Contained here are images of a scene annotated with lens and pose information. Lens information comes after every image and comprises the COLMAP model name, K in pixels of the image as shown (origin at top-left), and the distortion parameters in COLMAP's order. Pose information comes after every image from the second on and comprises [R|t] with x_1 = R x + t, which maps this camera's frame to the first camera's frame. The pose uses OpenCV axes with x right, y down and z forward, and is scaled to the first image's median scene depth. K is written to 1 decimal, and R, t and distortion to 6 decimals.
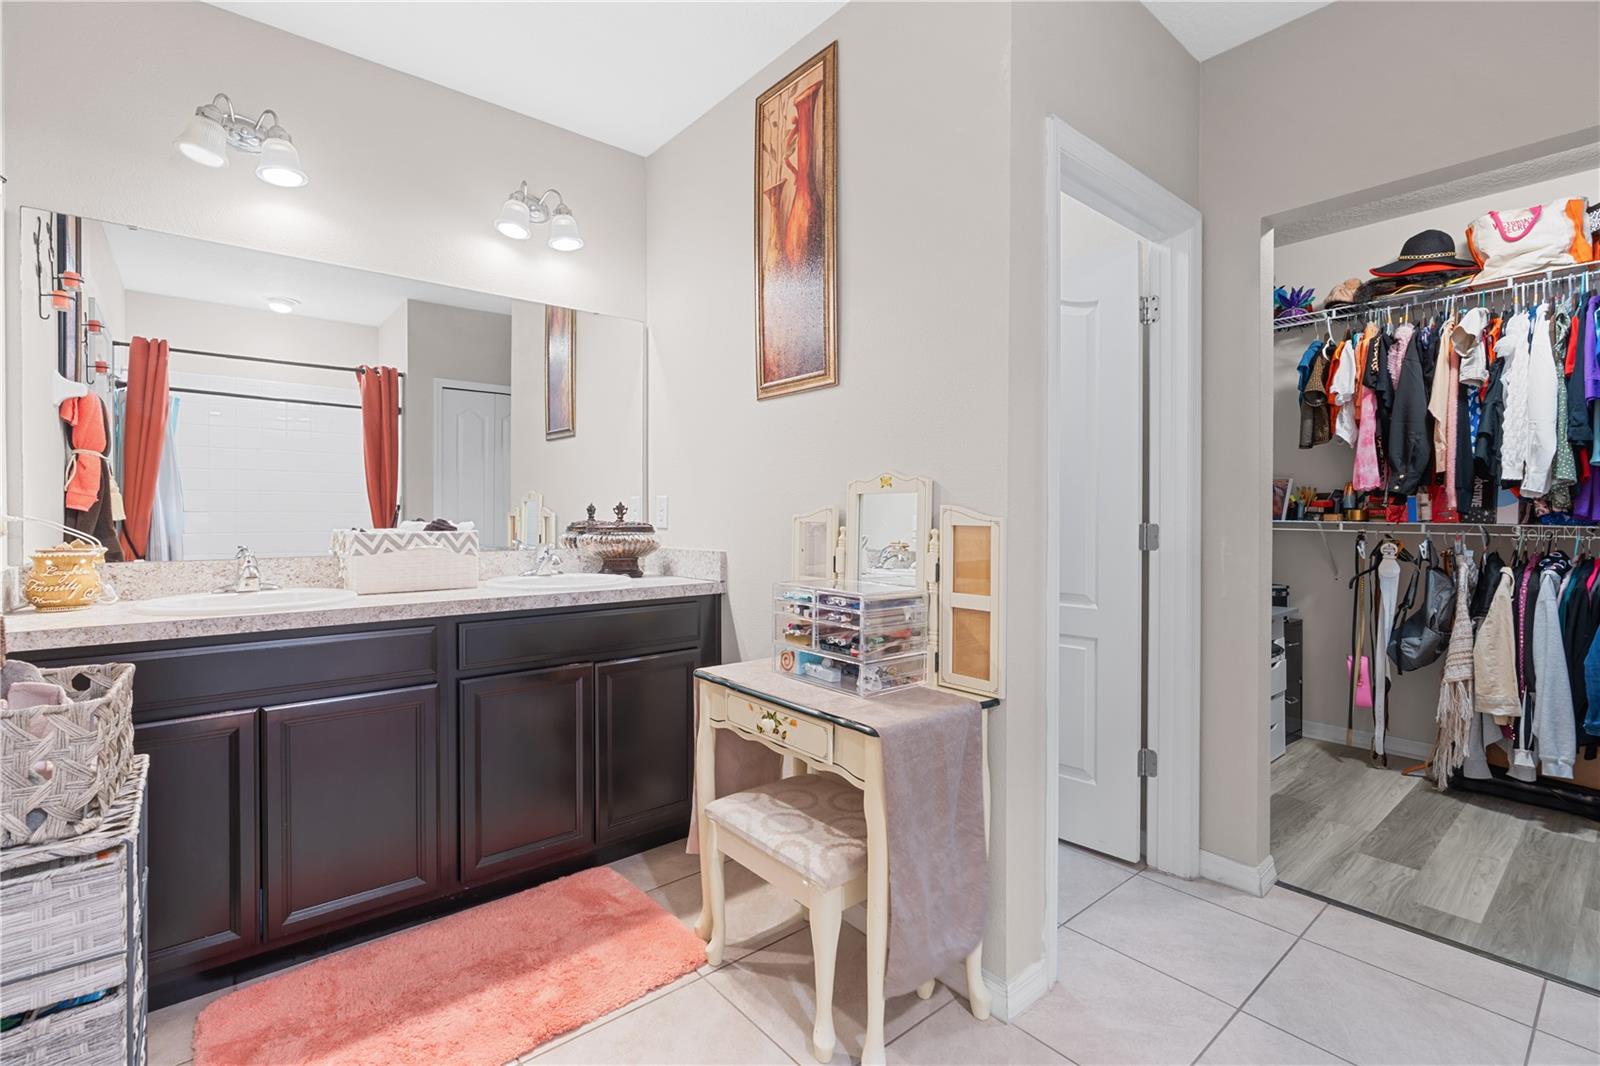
lens RADIAL K [[723.3, 0, 794.5], [0, 723.3, 509.2], [0, 0, 1]] dist [-0.002614, 0.000722]
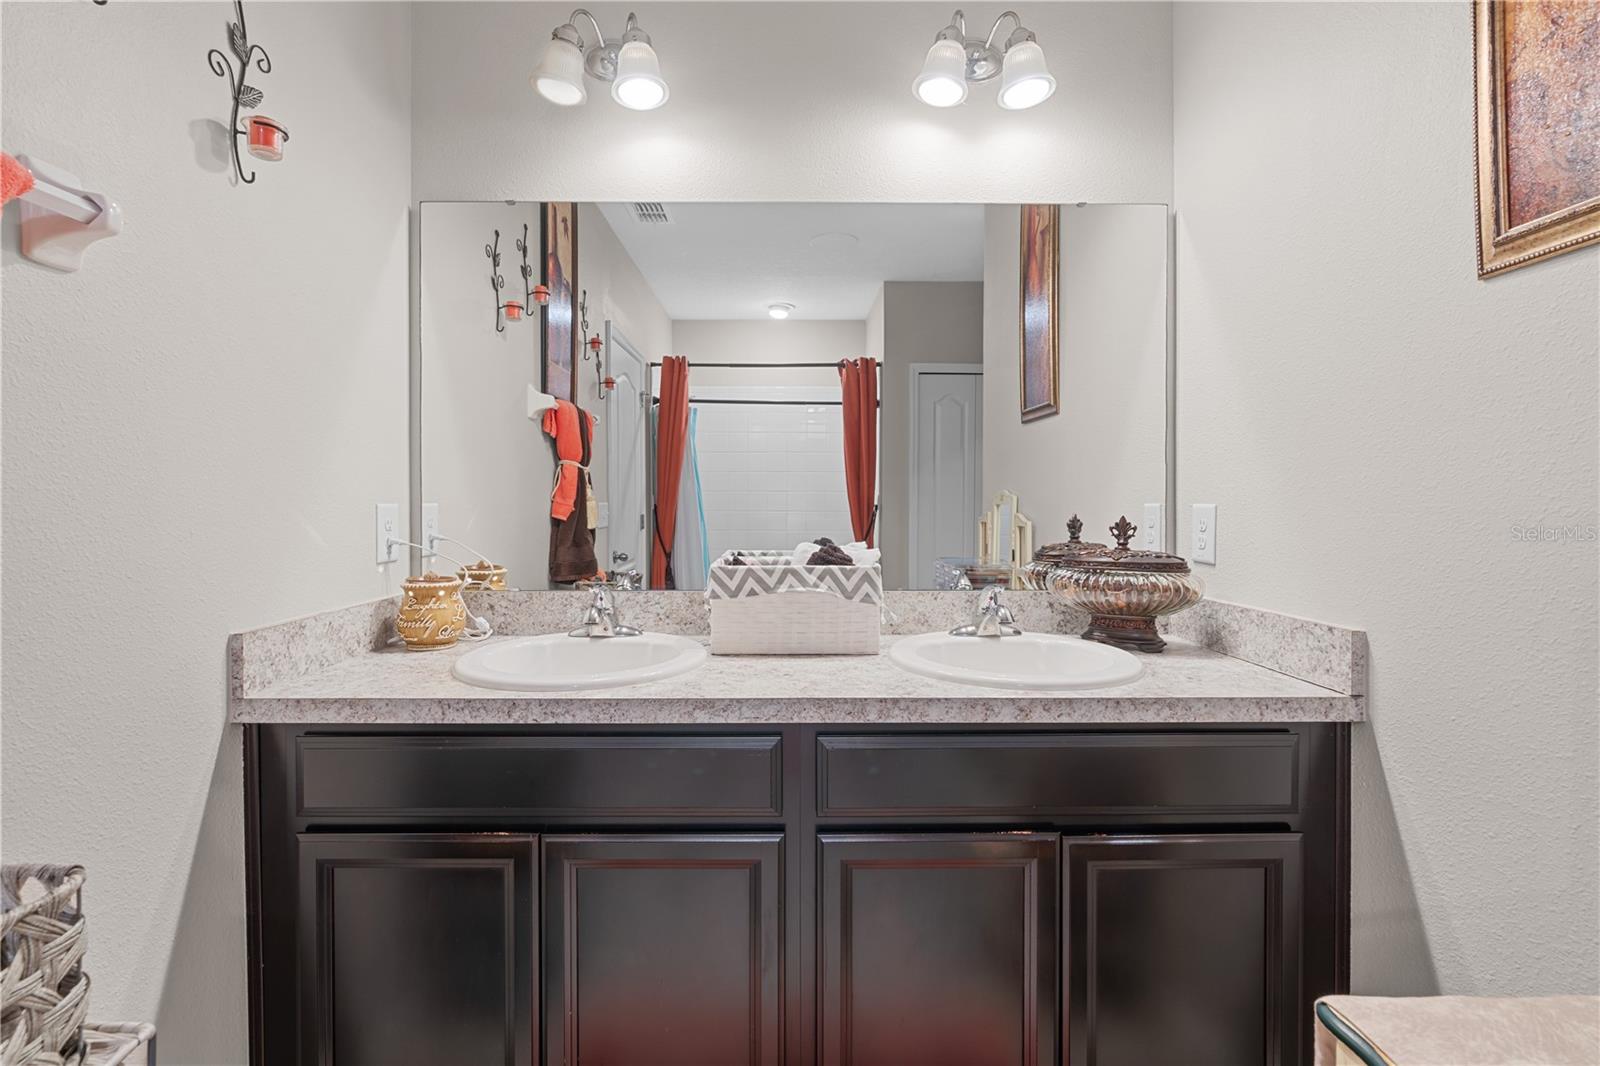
lens RADIAL K [[698.4, 0, 792.4], [0, 698.4, 508.7], [0, 0, 1]] dist [-0.011627, 0.000515]
pose [[0.765524, 0.007502, -0.643364, -0.091191], [0.003255, 0.999874, 0.015532, -0.026992], [0.643400, -0.013984, 0.765403, 0.432683]]
